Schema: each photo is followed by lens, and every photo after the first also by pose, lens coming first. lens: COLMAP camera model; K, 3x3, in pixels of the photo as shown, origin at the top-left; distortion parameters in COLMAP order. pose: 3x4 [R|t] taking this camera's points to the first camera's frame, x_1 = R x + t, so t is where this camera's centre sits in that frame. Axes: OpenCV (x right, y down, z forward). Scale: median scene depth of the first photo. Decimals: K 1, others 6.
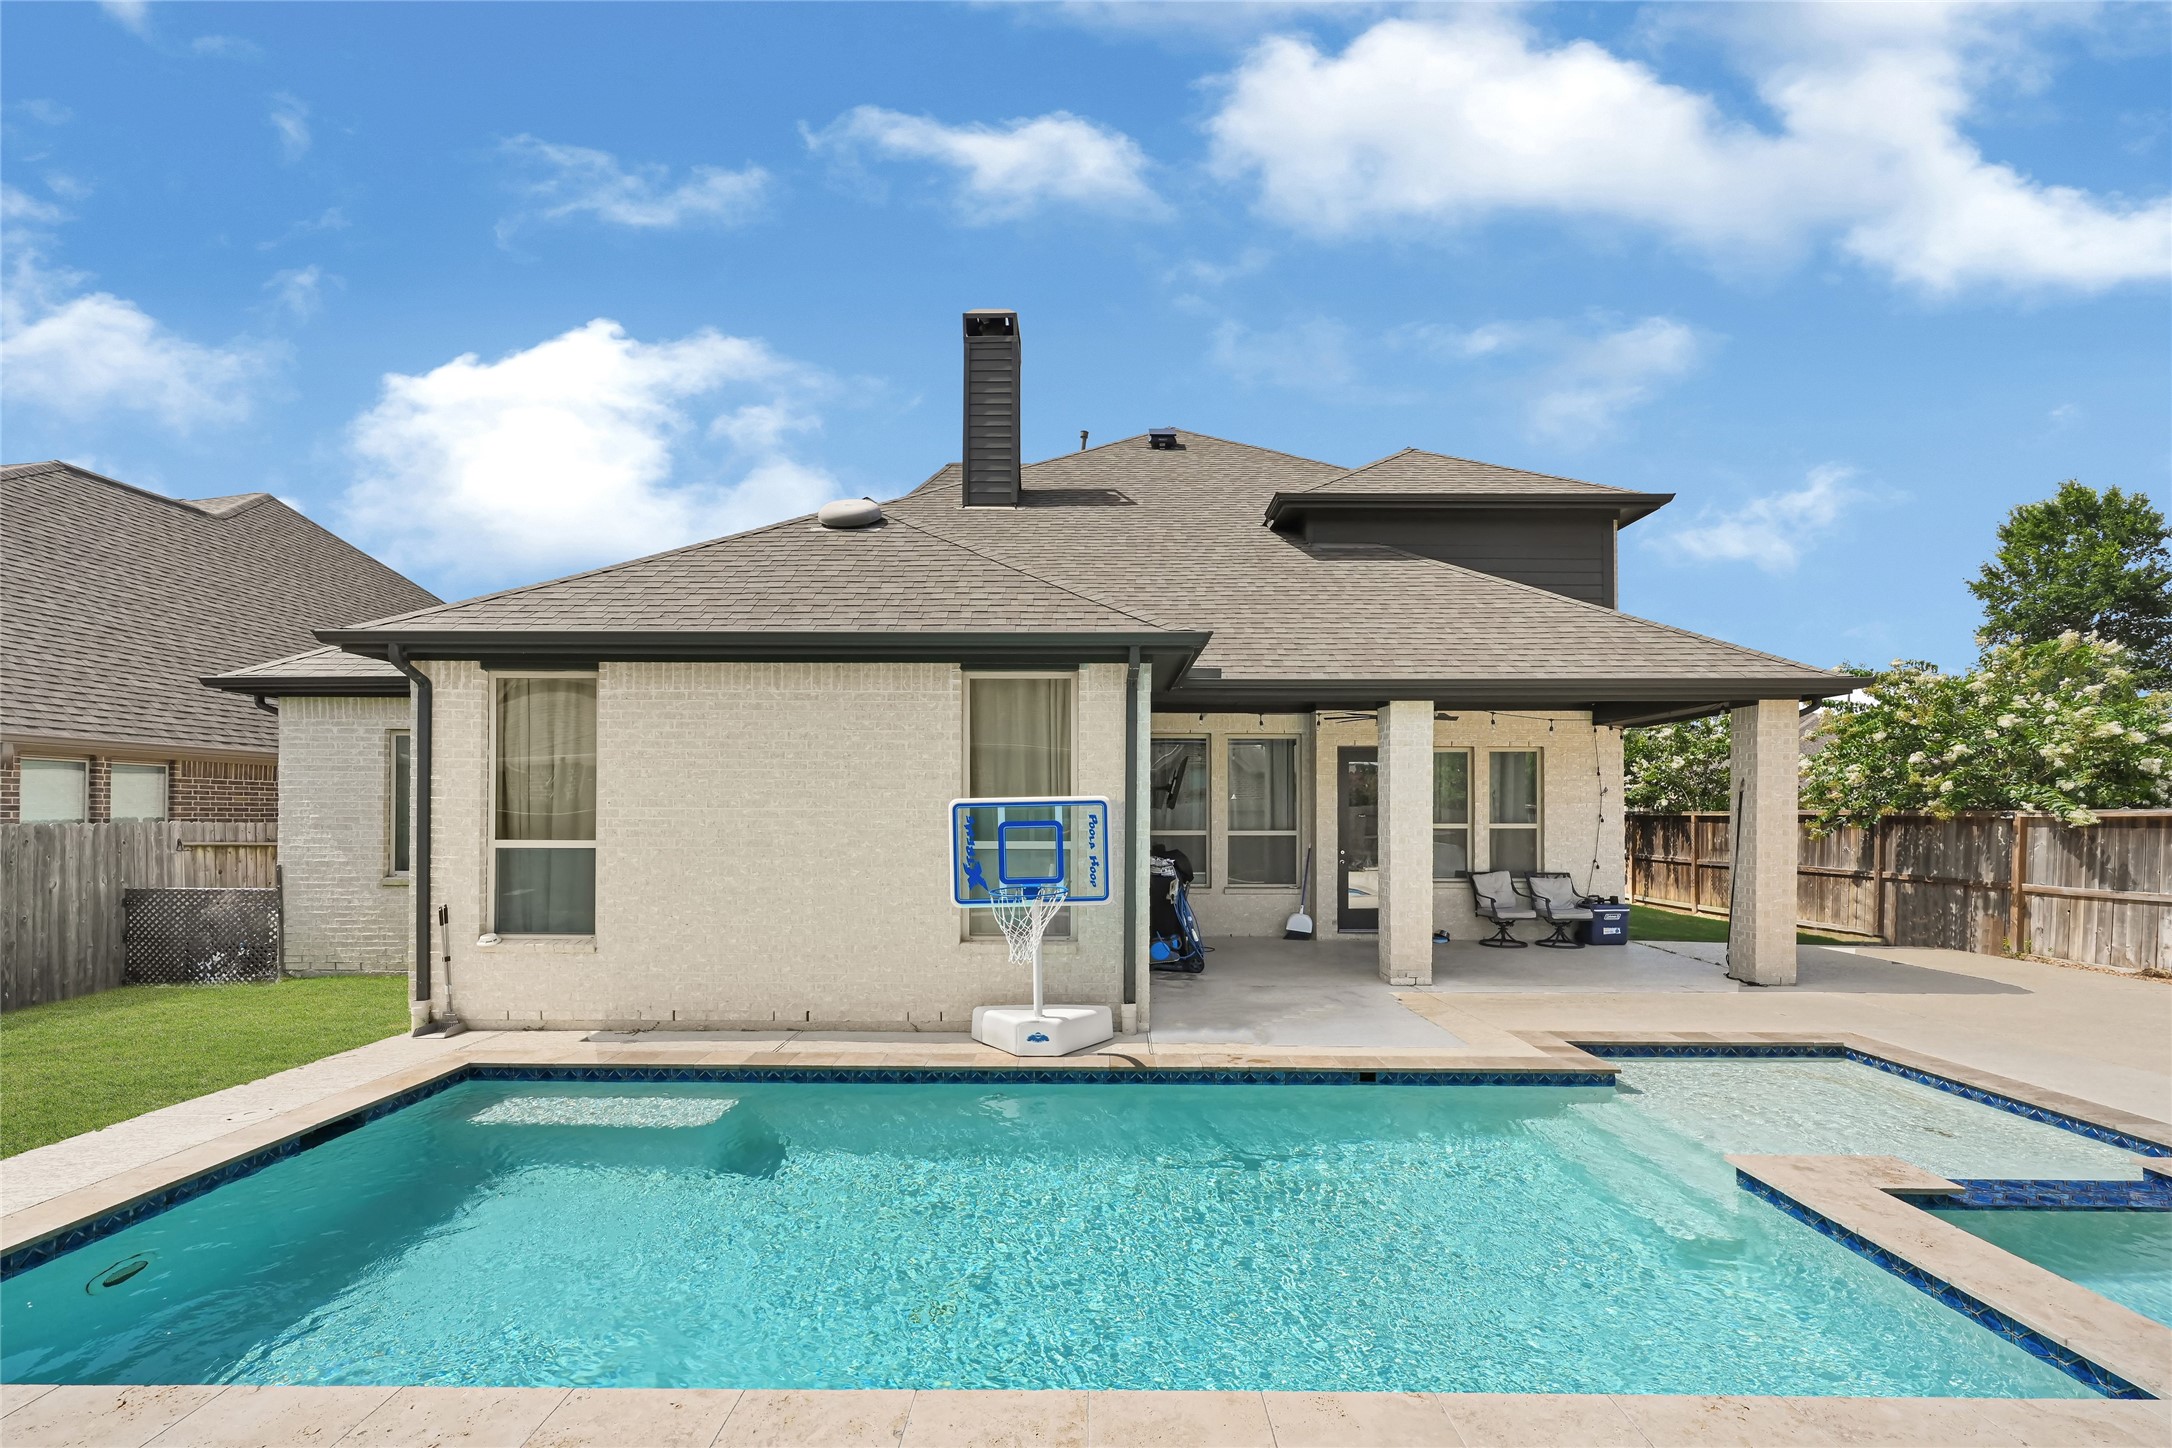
lens RADIAL K [[928.7, 0, 1084.9], [0, 928.7, 815.8], [0, 0, 1]] dist [-0.000048, 0.000013]
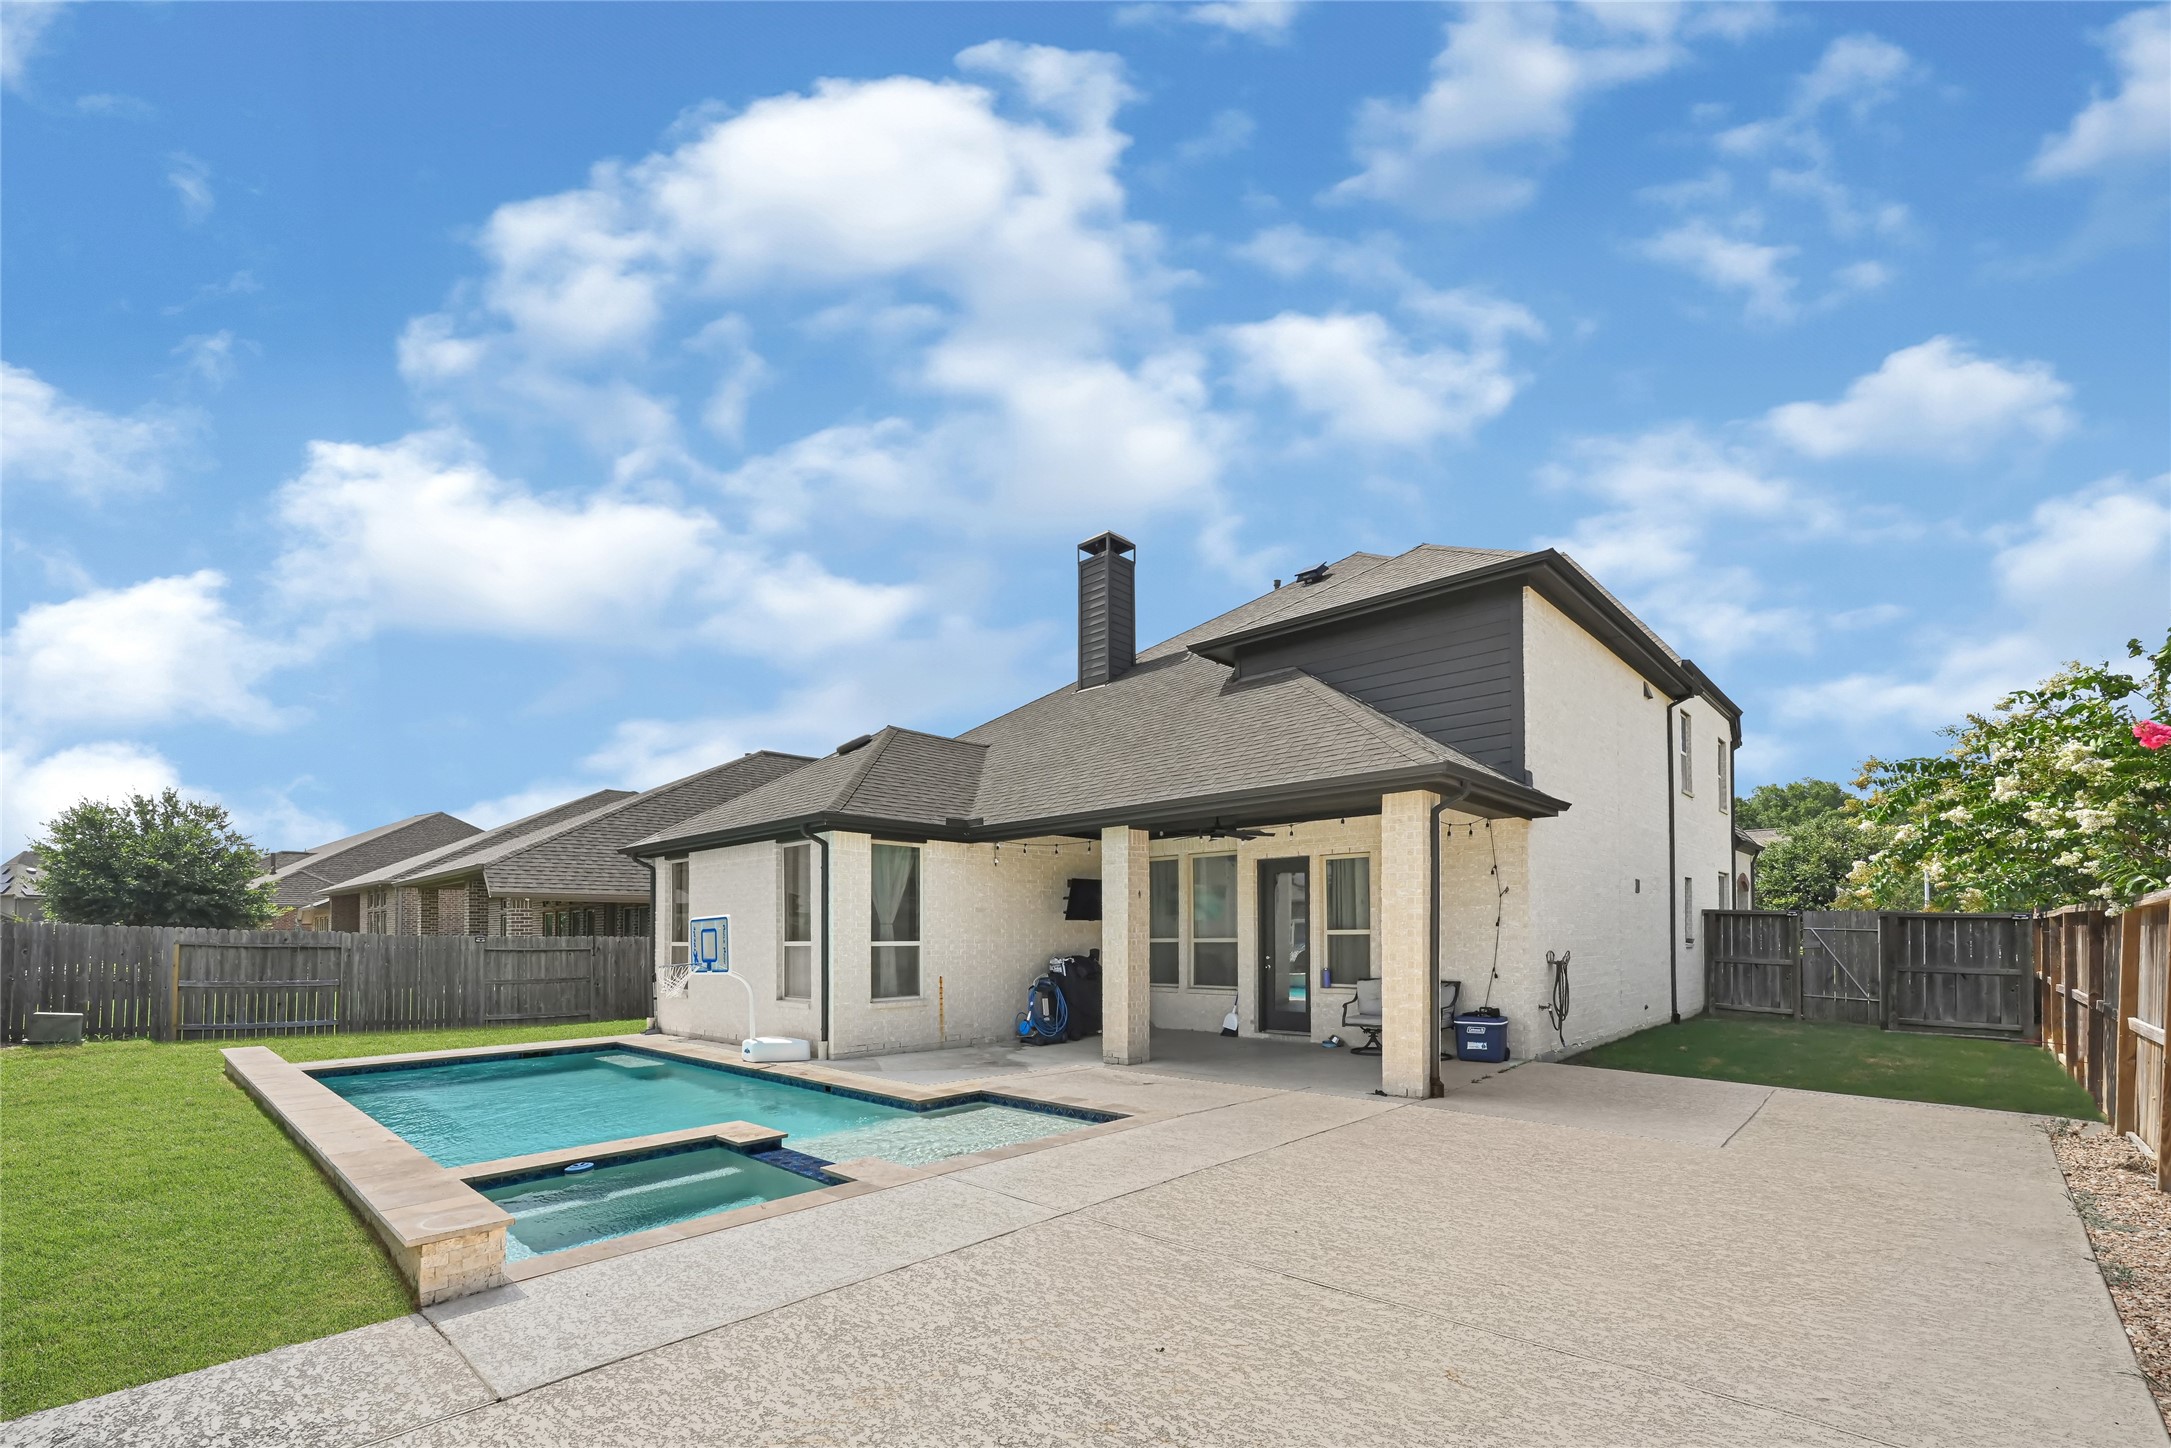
lens RADIAL K [[918.9, 0, 1087.1], [0, 918.9, 915.8], [0, 0, 1]] dist [0.000501, 0.000011]
pose [[0.733603, -0.022903, -0.679192, 1.101000], [0.007960, 0.999653, -0.025112, 0.020343], [0.679531, 0.013016, 0.733531, 0.099004]]
